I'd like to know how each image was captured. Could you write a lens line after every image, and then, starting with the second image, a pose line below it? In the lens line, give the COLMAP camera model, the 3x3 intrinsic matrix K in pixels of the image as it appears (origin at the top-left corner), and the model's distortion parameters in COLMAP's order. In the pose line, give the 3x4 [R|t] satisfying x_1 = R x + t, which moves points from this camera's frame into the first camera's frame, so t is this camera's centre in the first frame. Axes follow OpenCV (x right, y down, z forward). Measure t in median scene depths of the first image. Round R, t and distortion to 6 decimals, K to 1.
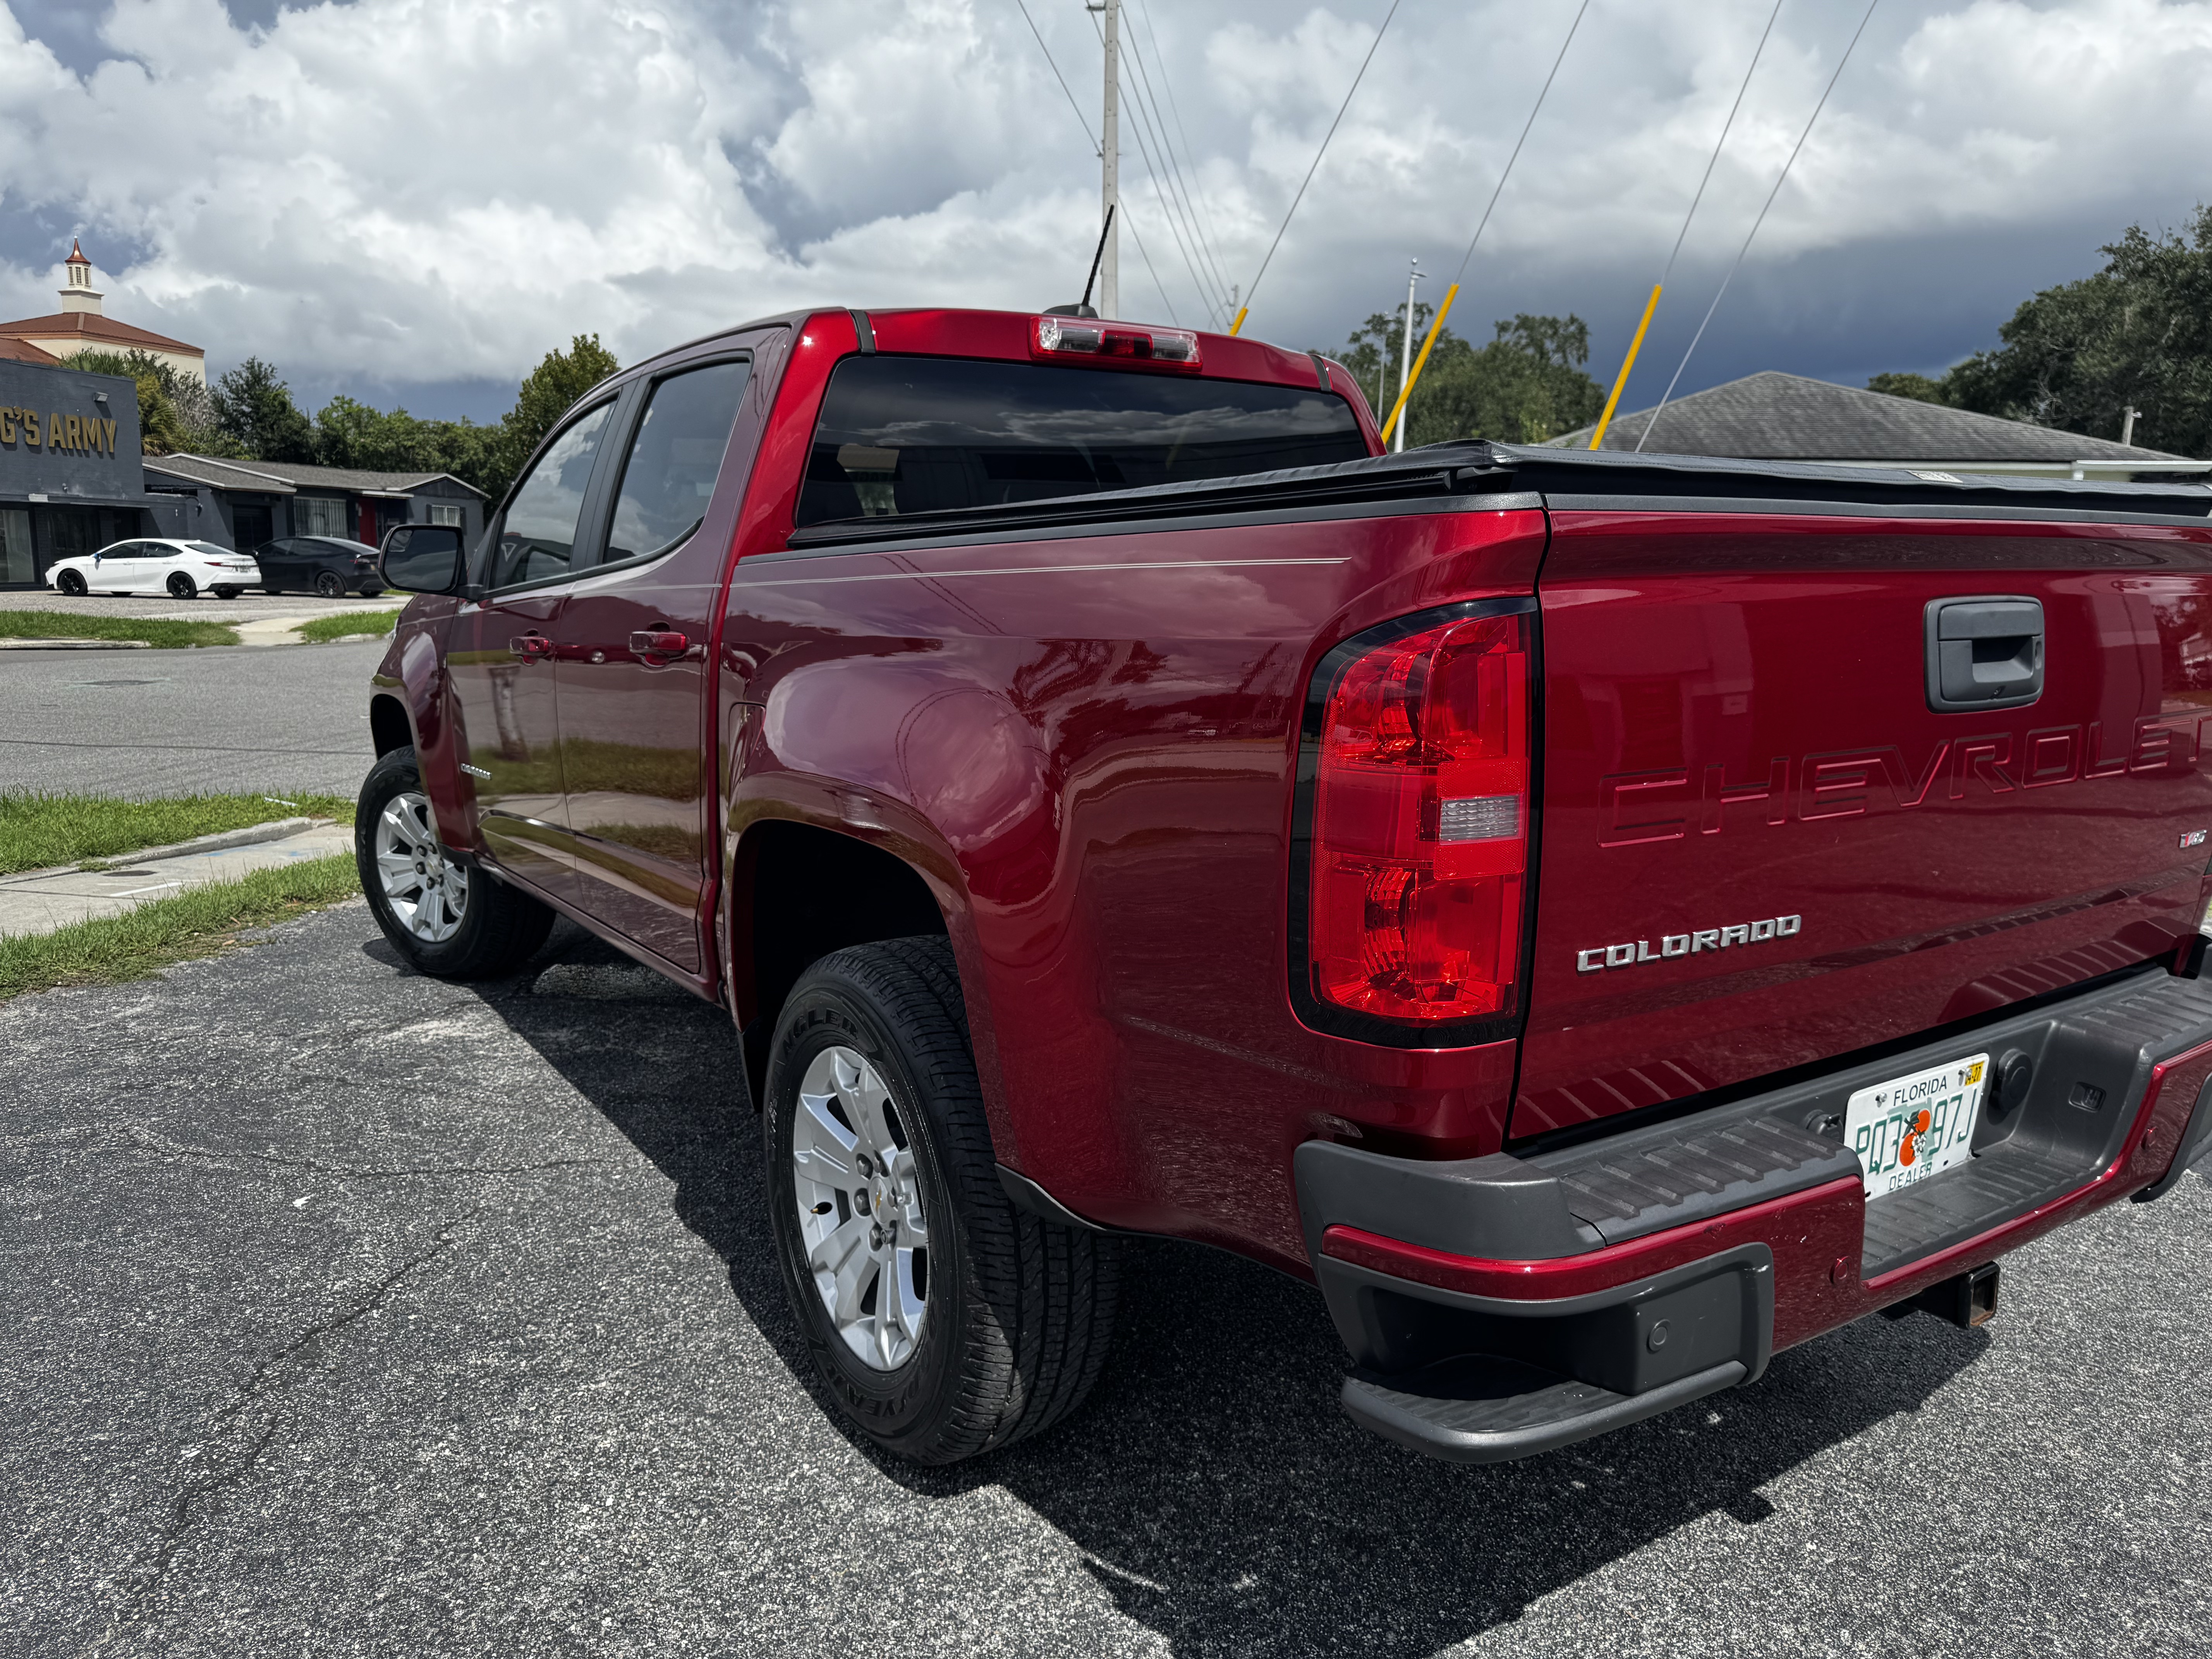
lens RADIAL K [[1580.6, 0, 1100.7], [0, 1580.6, 830.9], [0, 0, 1]] dist [0.019313, -0.002629]
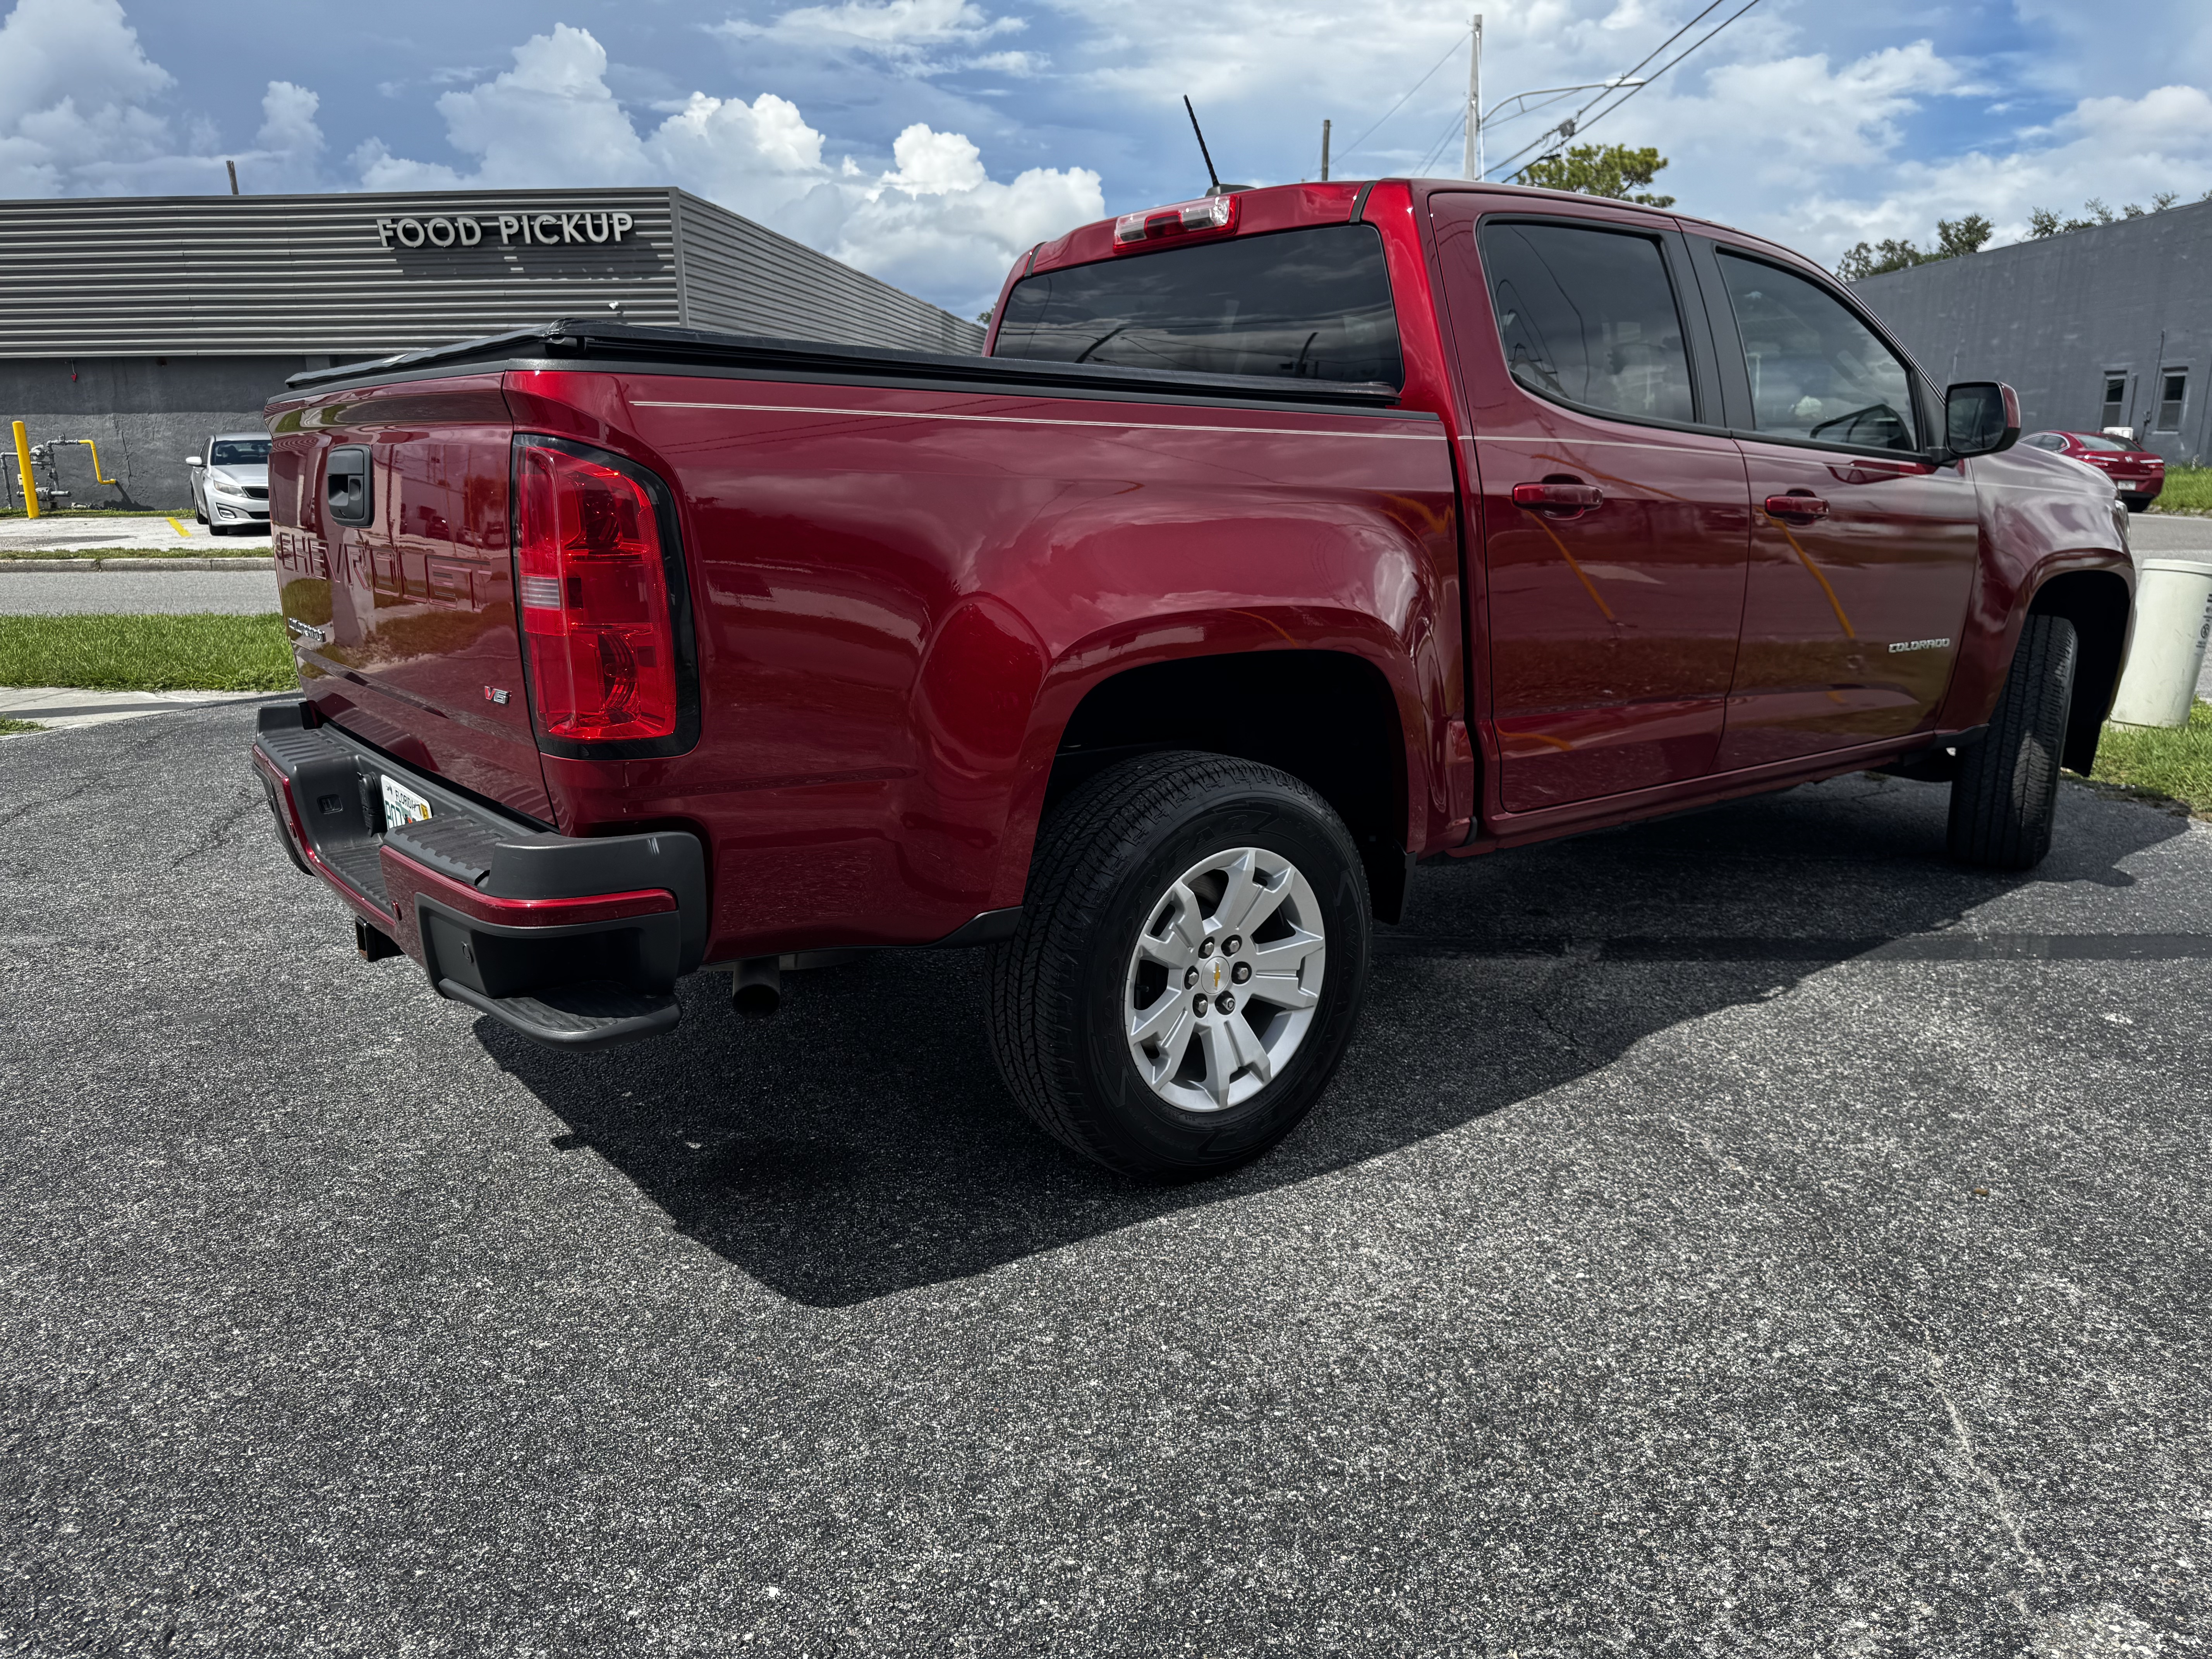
lens RADIAL K [[1620.3, 0, 1099.5], [0, 1620.3, 836.3], [0, 0, 1]] dist [0.000669, 0.003457]
pose [[0.085027, 0.231684, -0.969068, 0.087048], [-0.164132, 0.962560, 0.215727, -0.009425], [0.982767, 0.140713, 0.119870, 0.063527]]
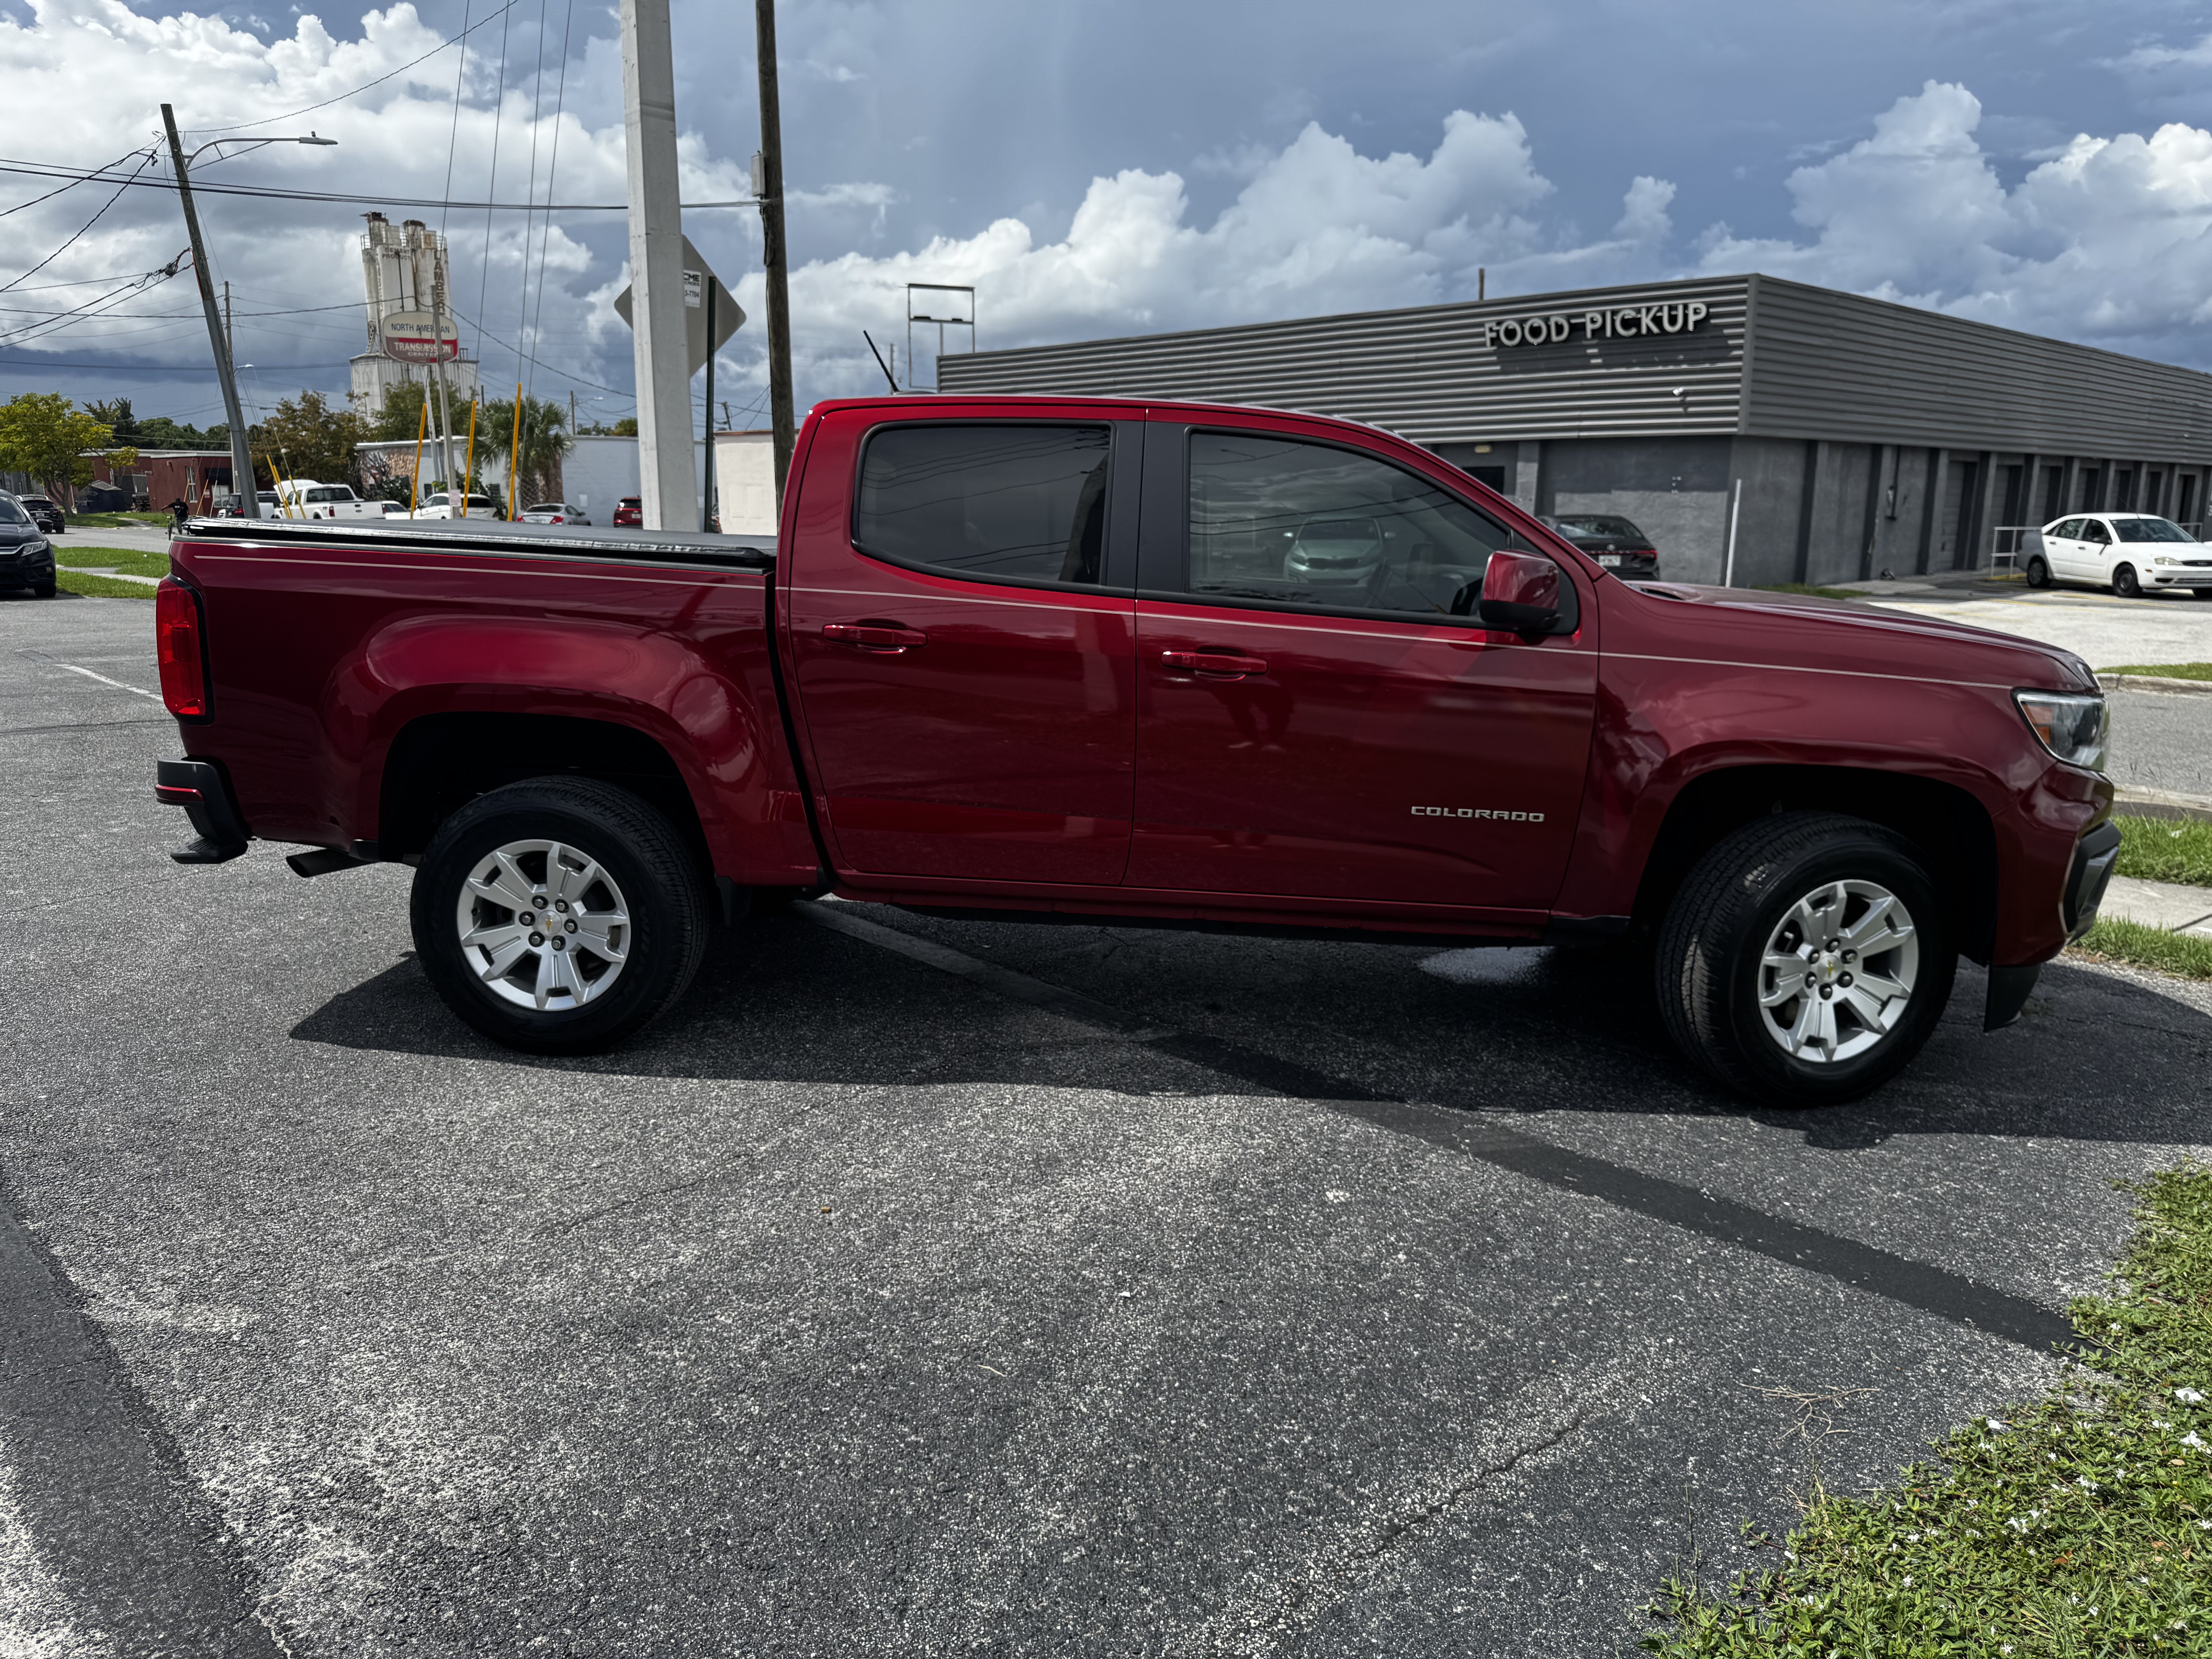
lens RADIAL K [[1577.9, 0, 1101.1], [0, 1577.9, 875.3], [0, 0, 1]] dist [0.013195, -0.014656]
pose [[-0.619486, 0.167247, -0.766985, 0.079710], [-0.151582, 0.933167, 0.325916, -0.031055], [0.770234, 0.318162, -0.552732, 0.156918]]
